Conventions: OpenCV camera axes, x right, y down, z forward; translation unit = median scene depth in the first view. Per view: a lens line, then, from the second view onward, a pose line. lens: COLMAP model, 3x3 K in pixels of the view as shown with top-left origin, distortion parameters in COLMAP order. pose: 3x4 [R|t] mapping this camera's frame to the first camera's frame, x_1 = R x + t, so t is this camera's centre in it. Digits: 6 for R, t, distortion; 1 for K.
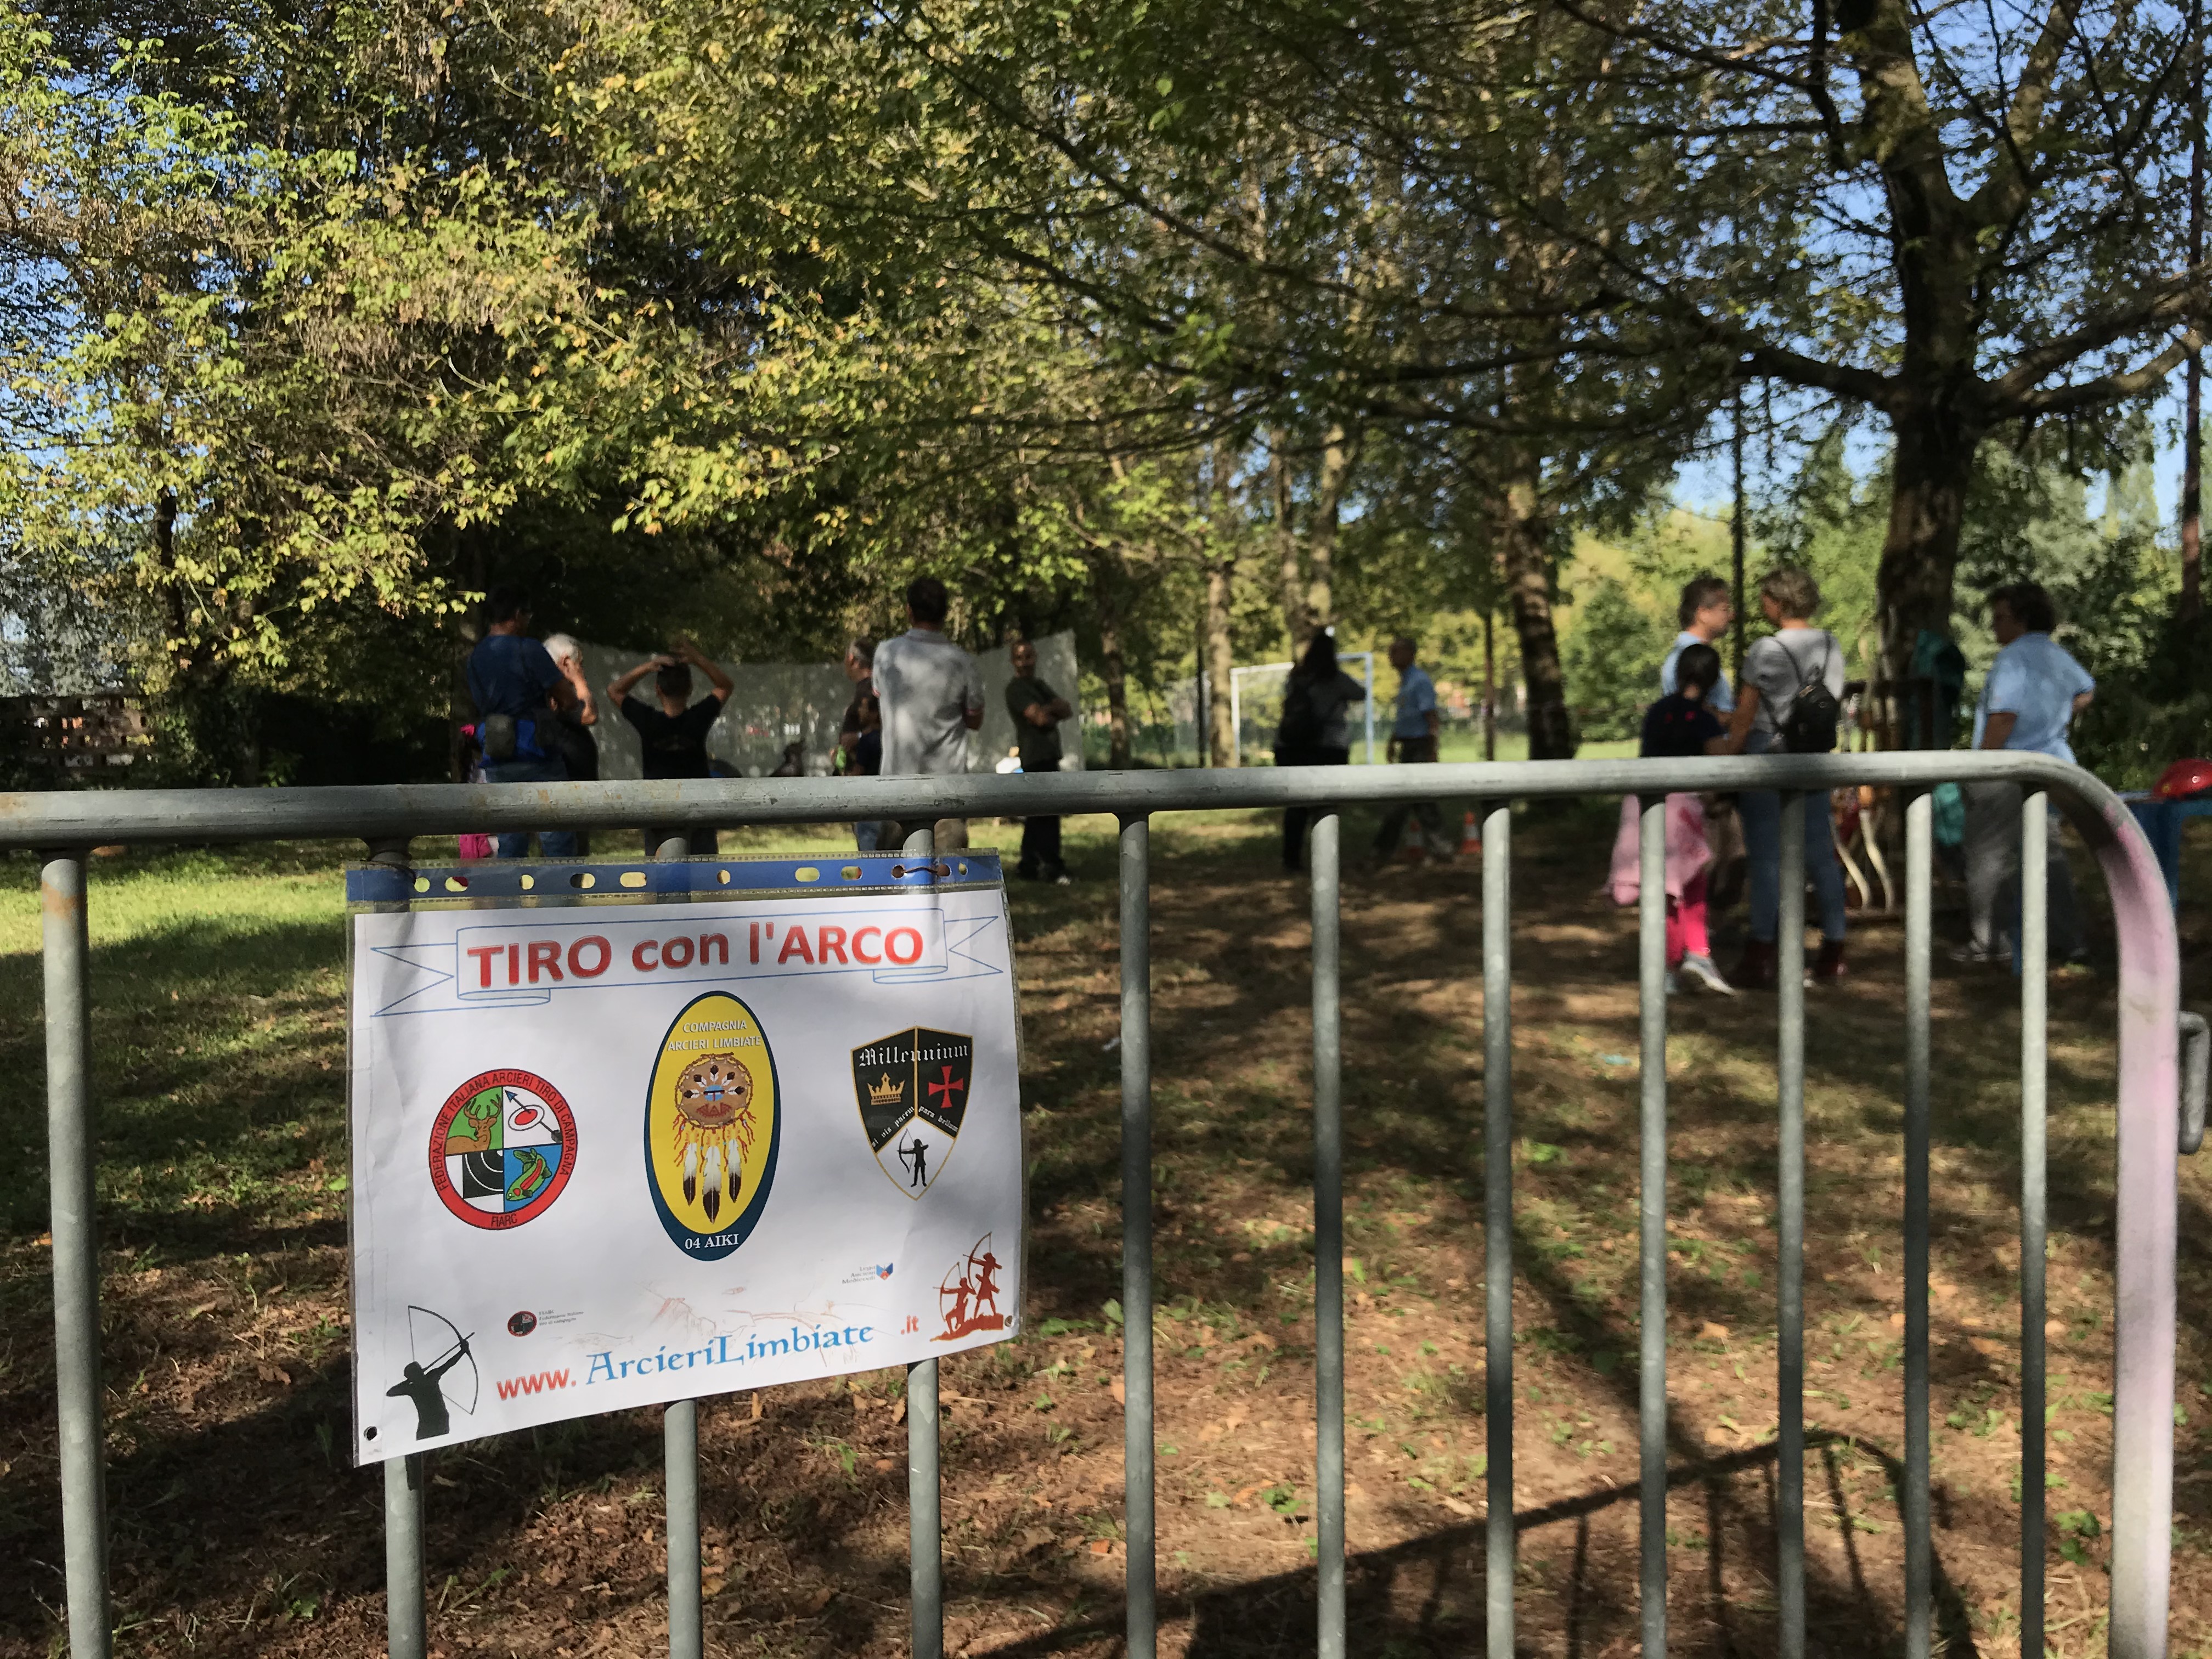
lens RADIAL K [[1858.7, 0, 1105.1], [0, 1858.7, 836.2], [0, 0, 1]] dist [0.058308, -0.068855]
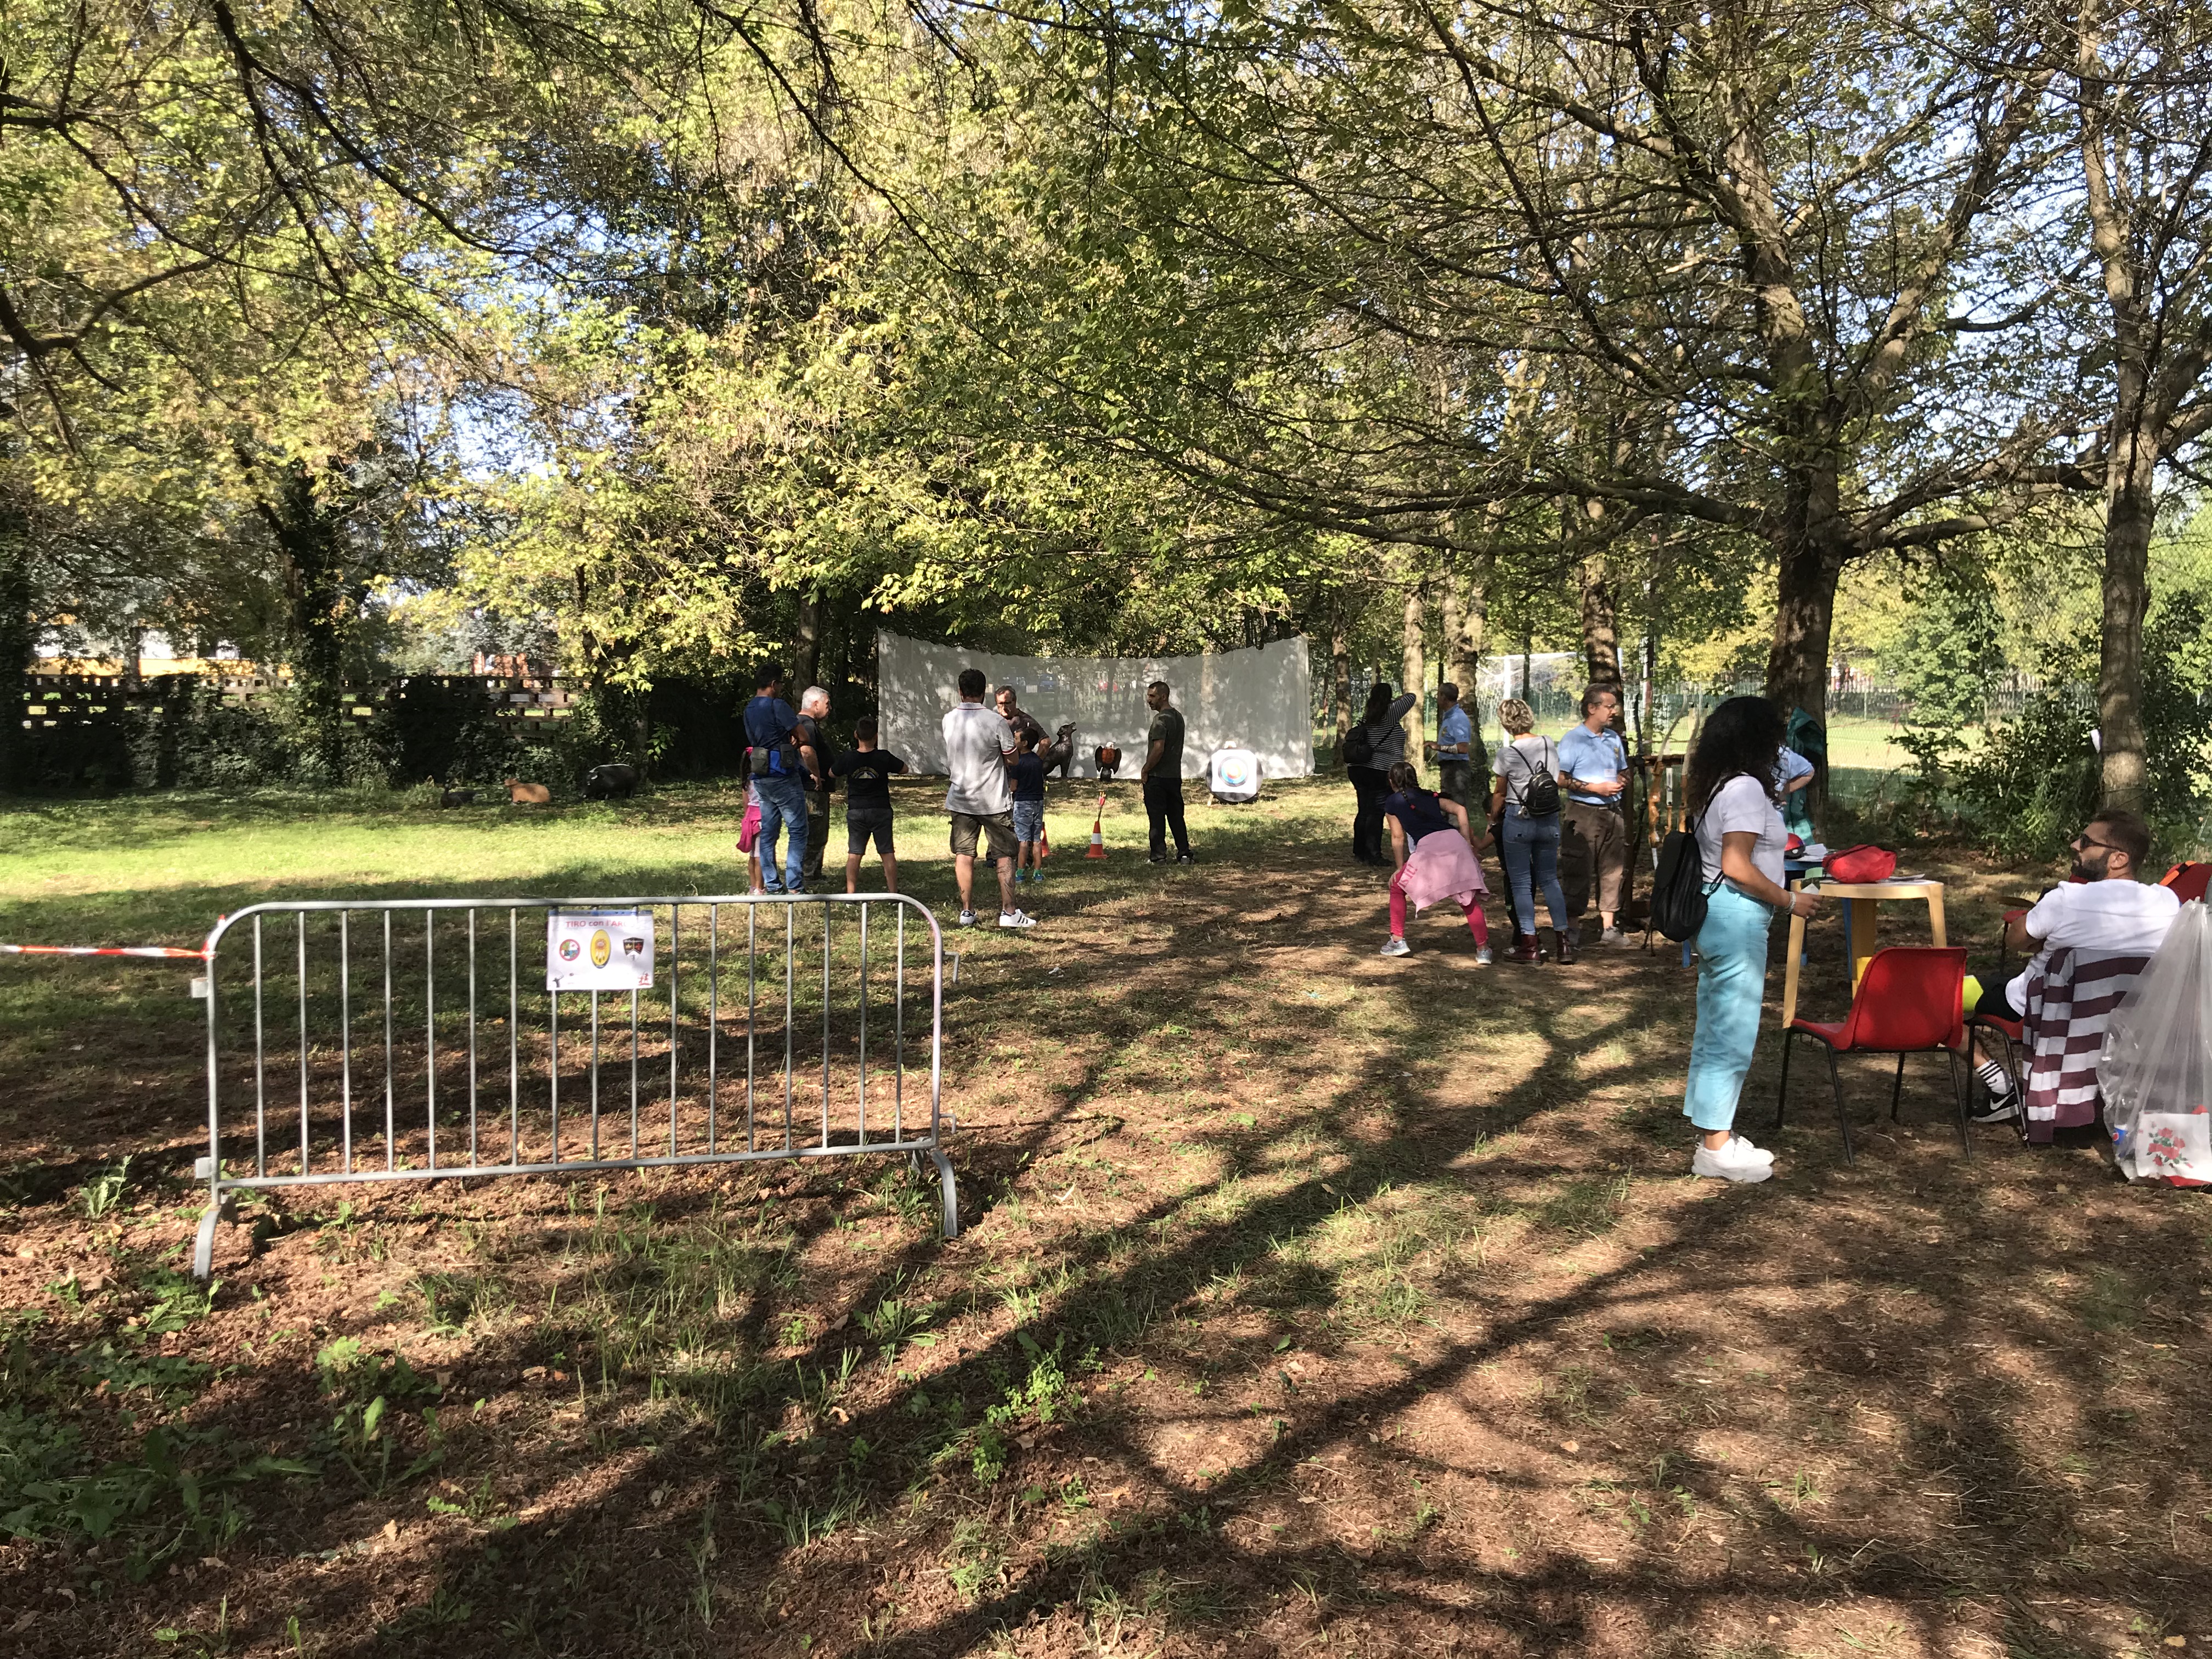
lens RADIAL K [[1781.7, 0, 1106.0], [0, 1781.7, 829.5], [0, 0, 1]] dist [0.068235, -0.050628]
pose [[0.983088, 0.039000, -0.178931, 0.167602], [-0.035439, 0.999106, 0.023054, -0.030310], [0.179670, -0.016323, 0.983592, -0.309600]]
